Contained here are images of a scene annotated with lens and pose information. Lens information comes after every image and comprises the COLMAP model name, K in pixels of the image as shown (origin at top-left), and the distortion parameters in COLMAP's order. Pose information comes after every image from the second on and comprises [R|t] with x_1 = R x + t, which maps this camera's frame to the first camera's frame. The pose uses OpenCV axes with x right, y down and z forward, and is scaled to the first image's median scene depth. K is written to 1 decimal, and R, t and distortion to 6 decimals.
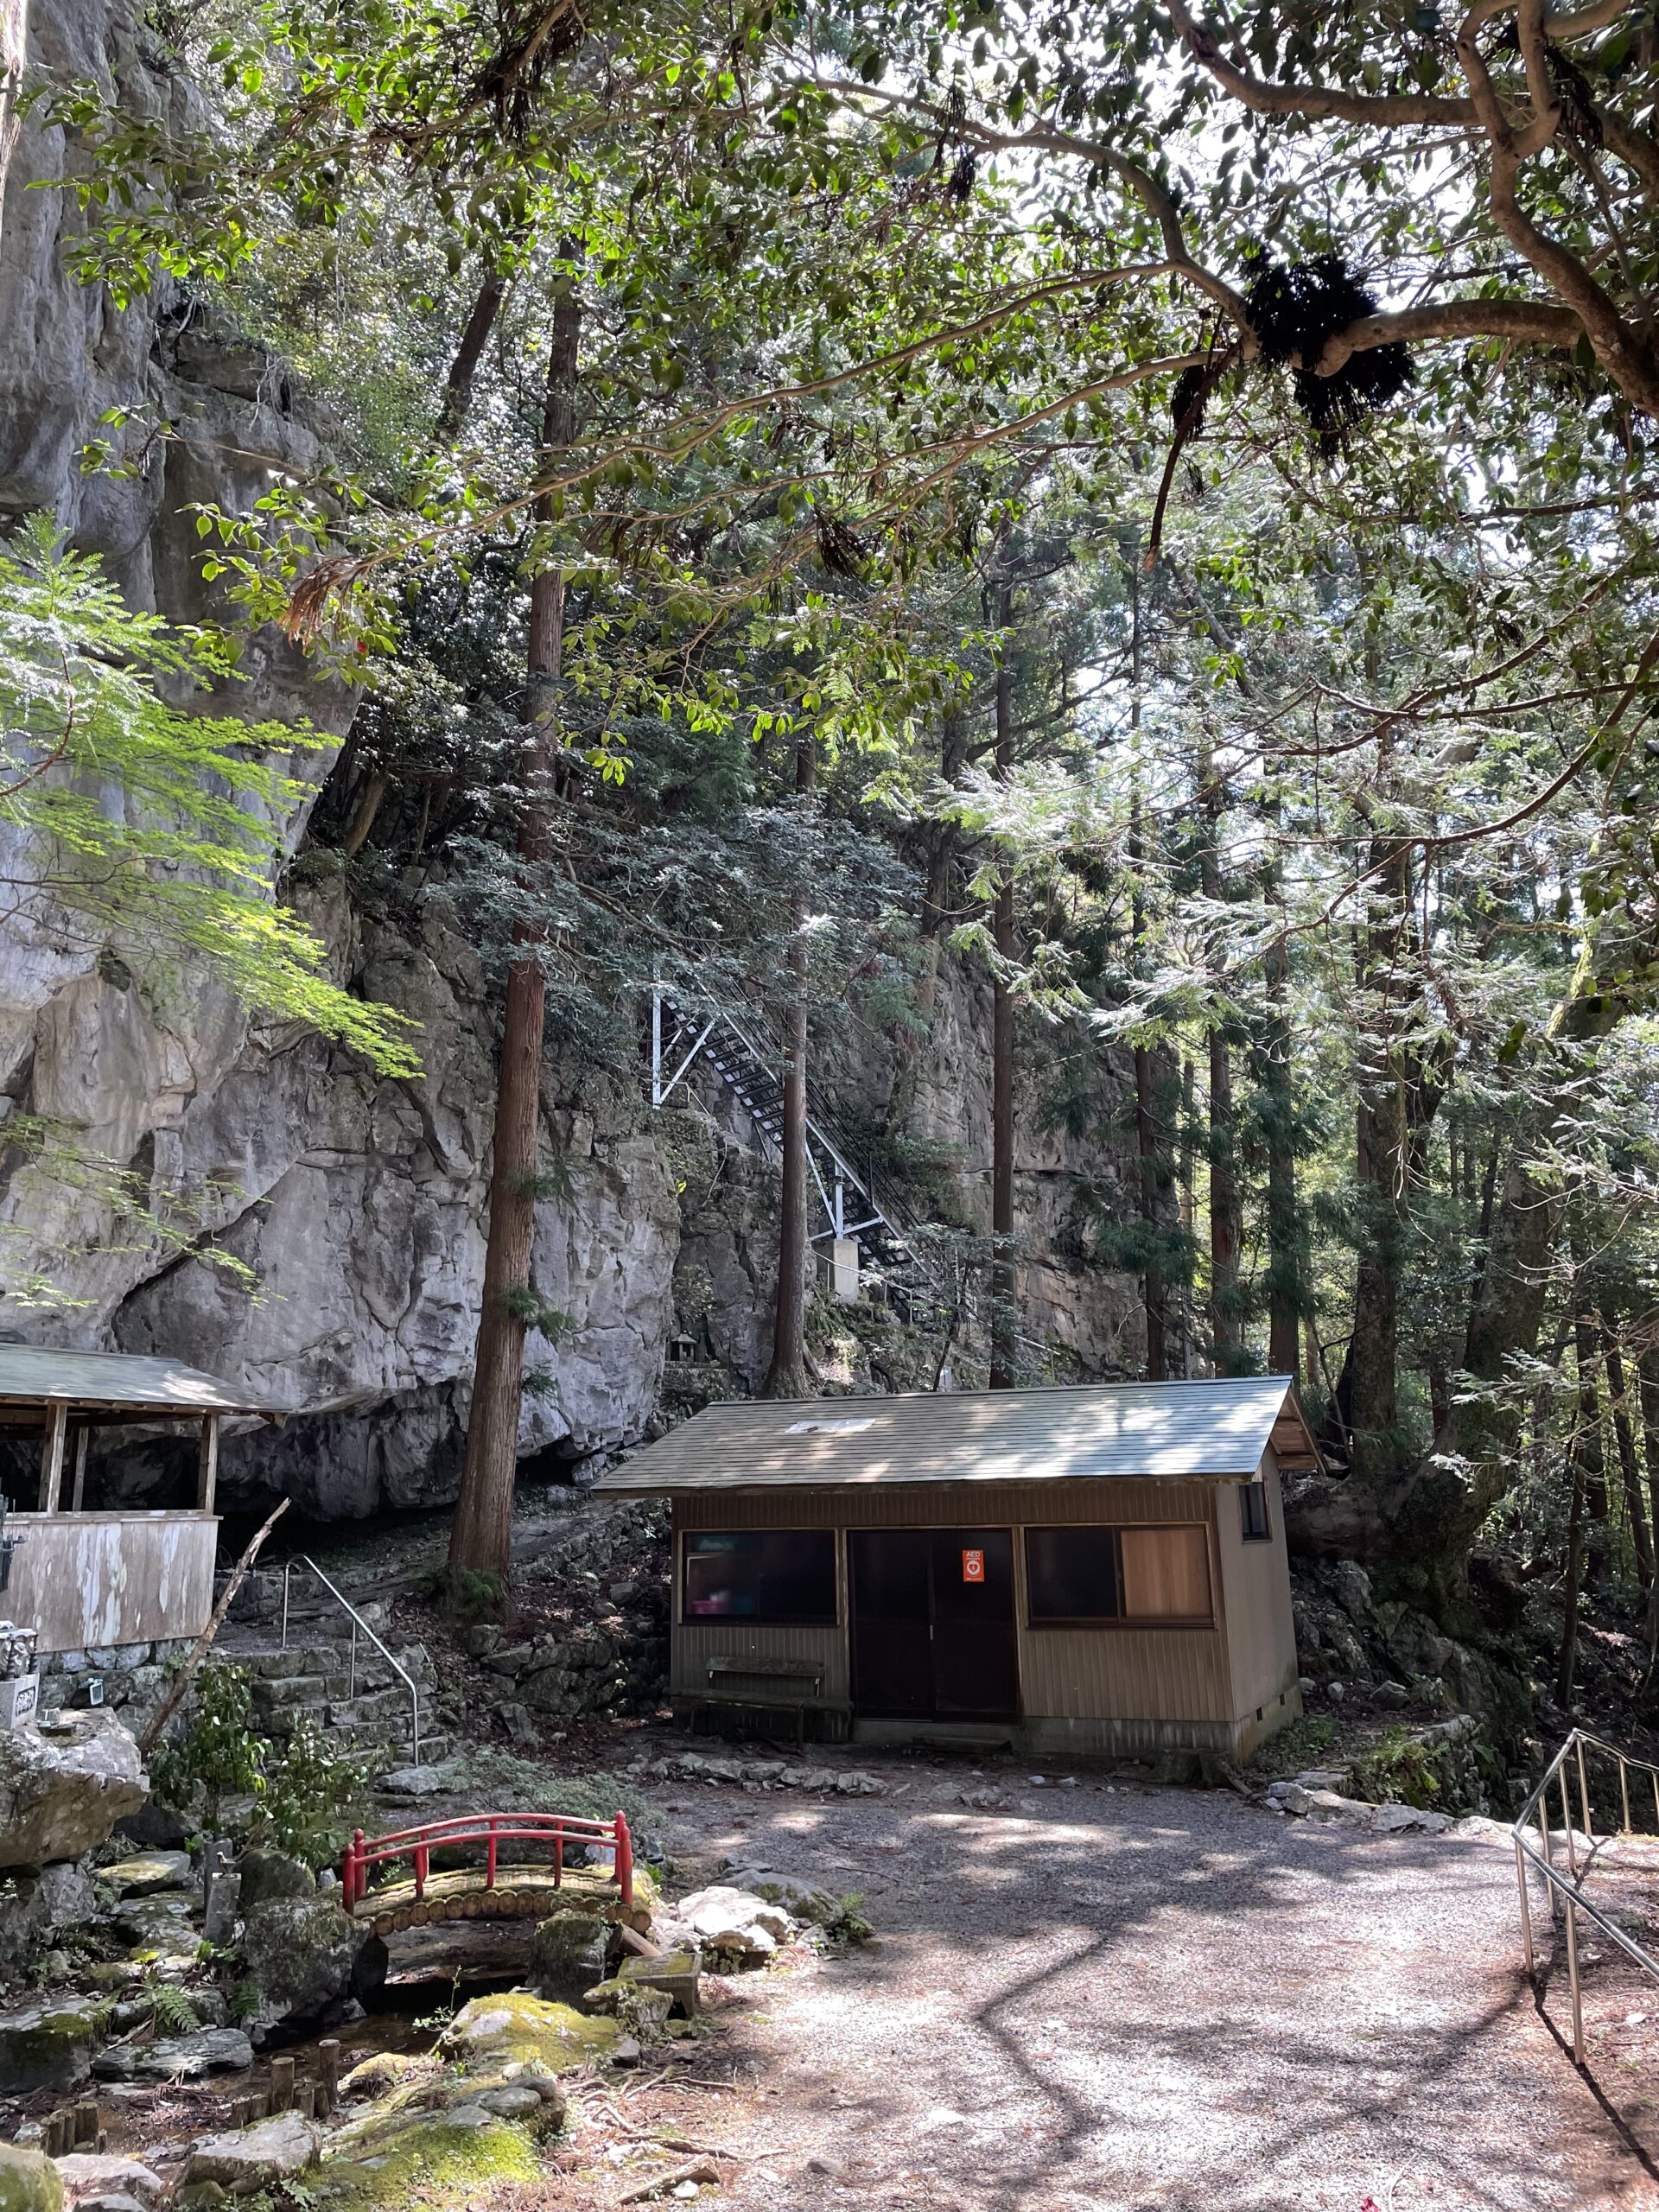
lens RADIAL K [[1700.2, 0, 829.5], [0, 1700.2, 1106.0], [0, 0, 1]] dist [0.103116, -0.123638]
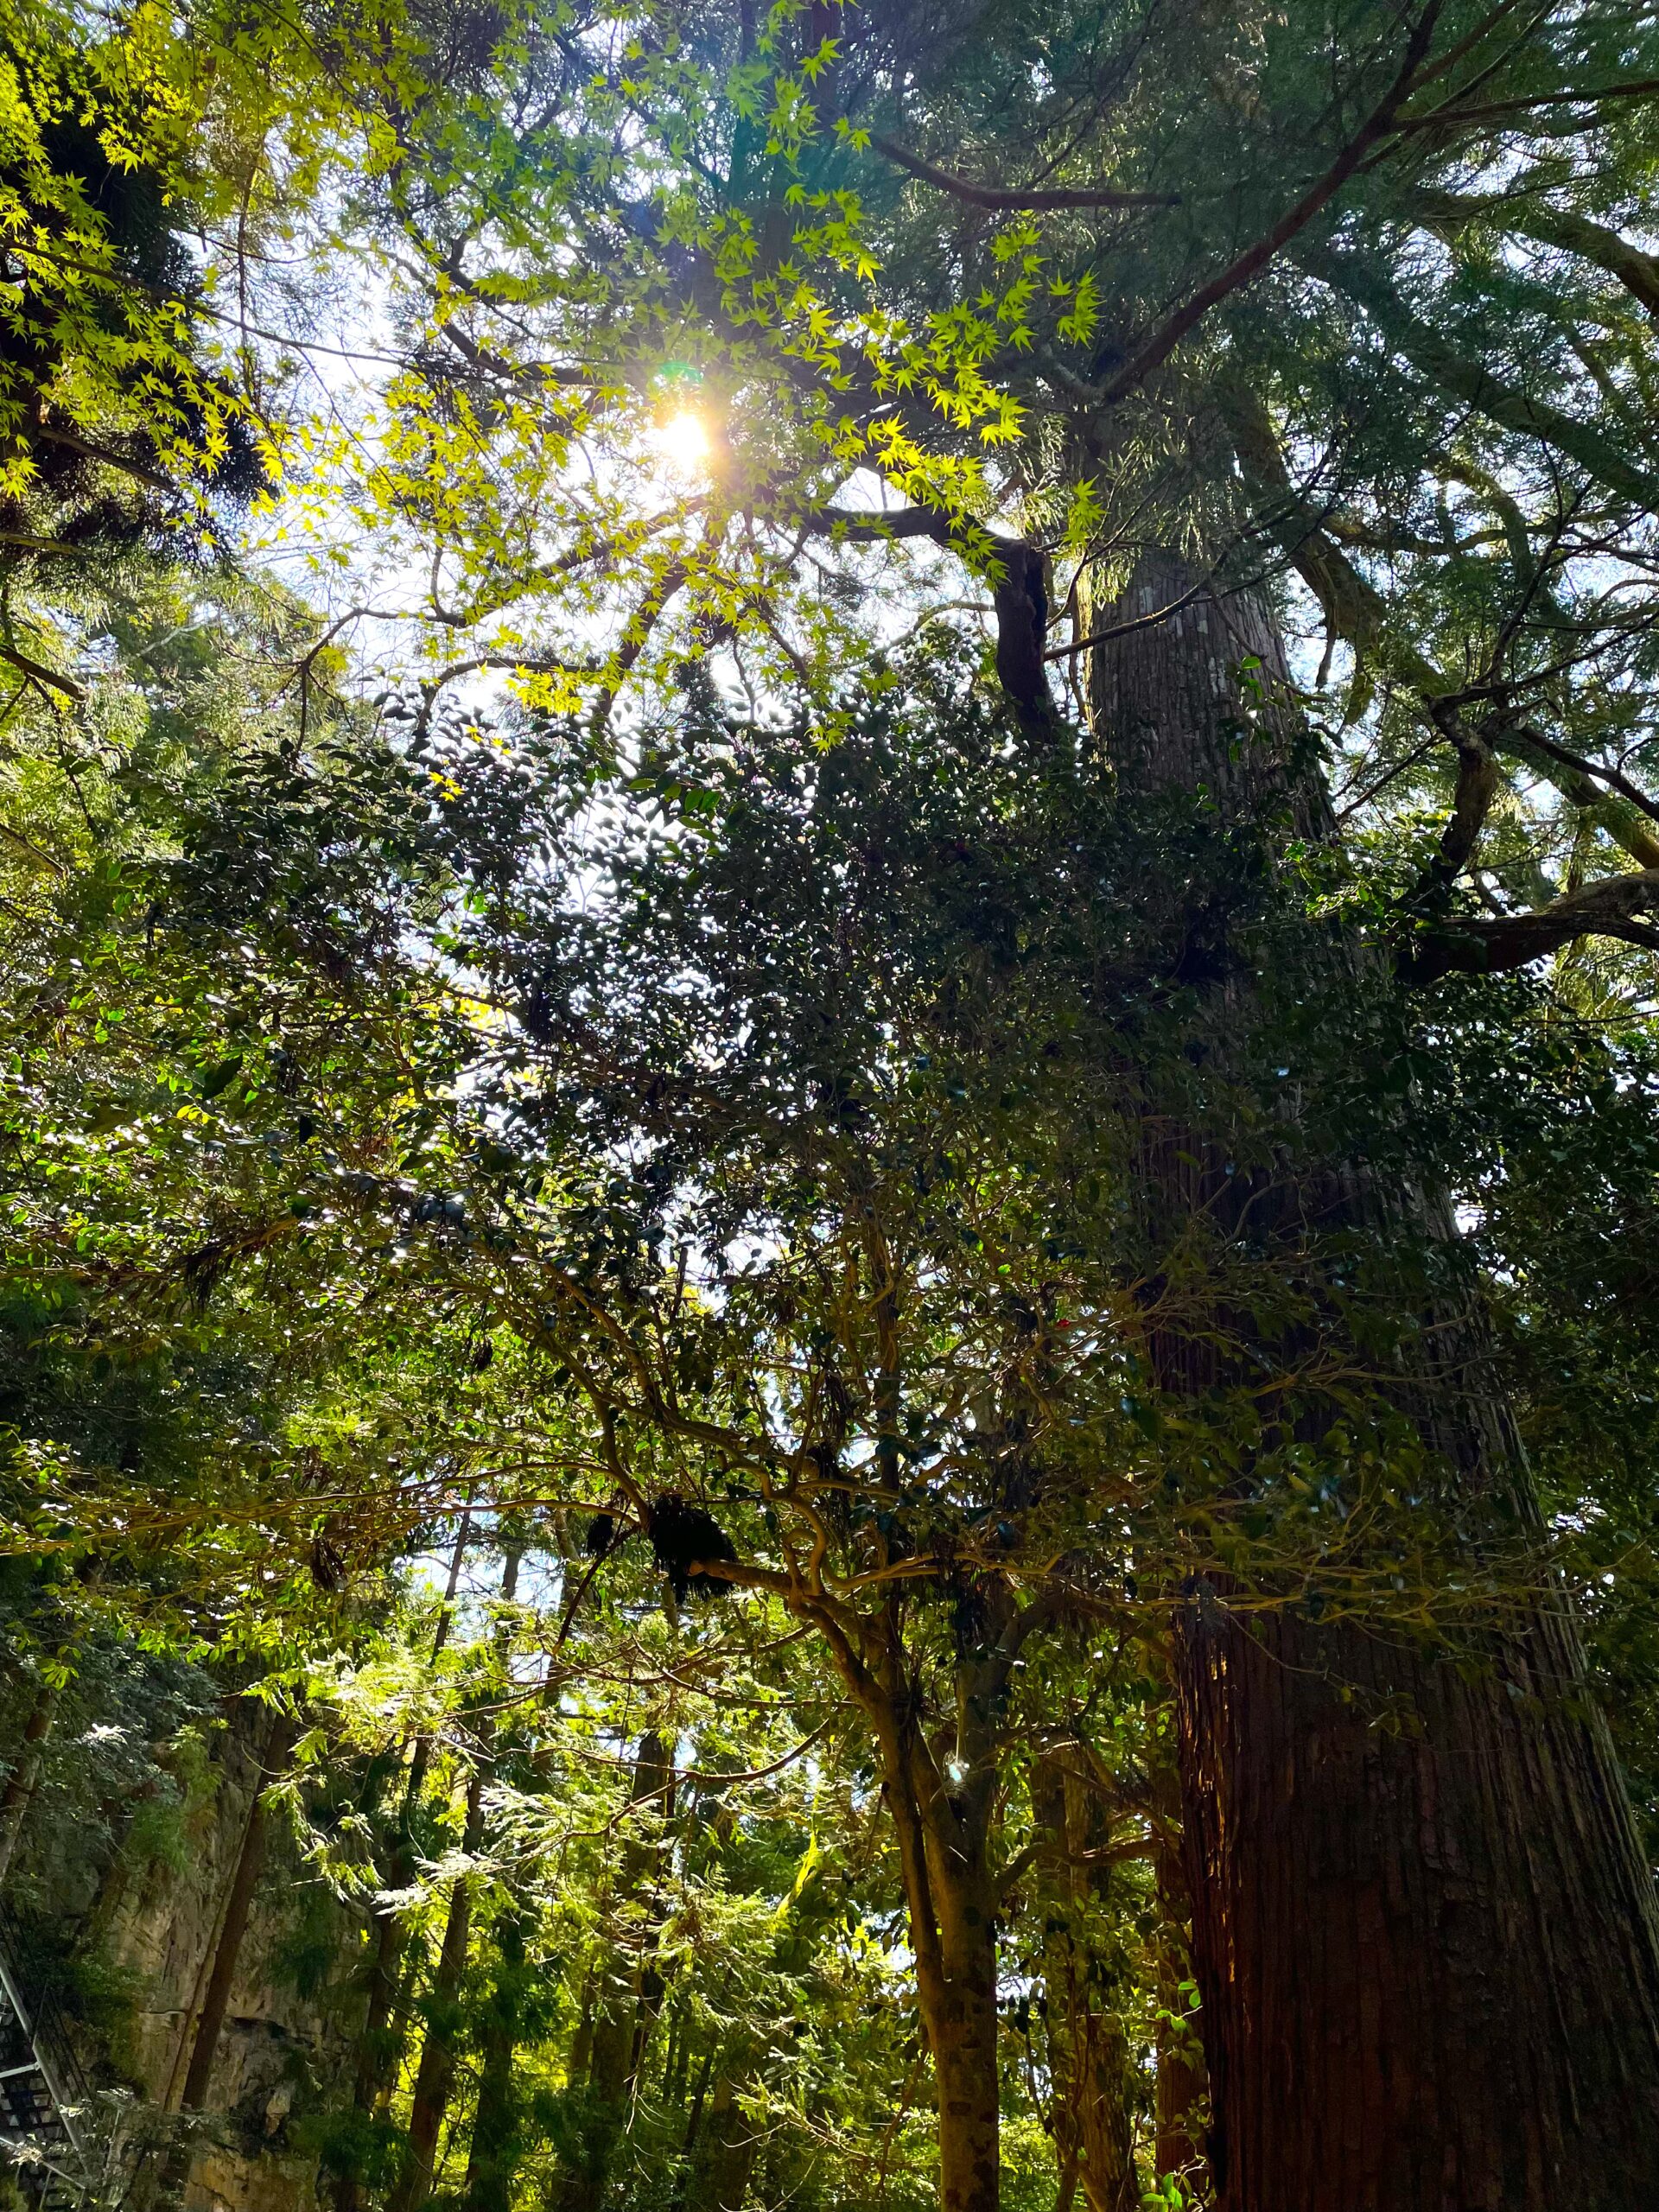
lens RADIAL K [[1700.2, 0, 829.5], [0, 1700.2, 1106.0], [0, 0, 1]] dist [0.103116, -0.123638]
pose [[0.904280, 0.276004, 0.325729, -0.072278], [-0.109094, 0.886989, -0.448720, -0.034757], [-0.412767, 0.370233, 0.832196, -0.165947]]
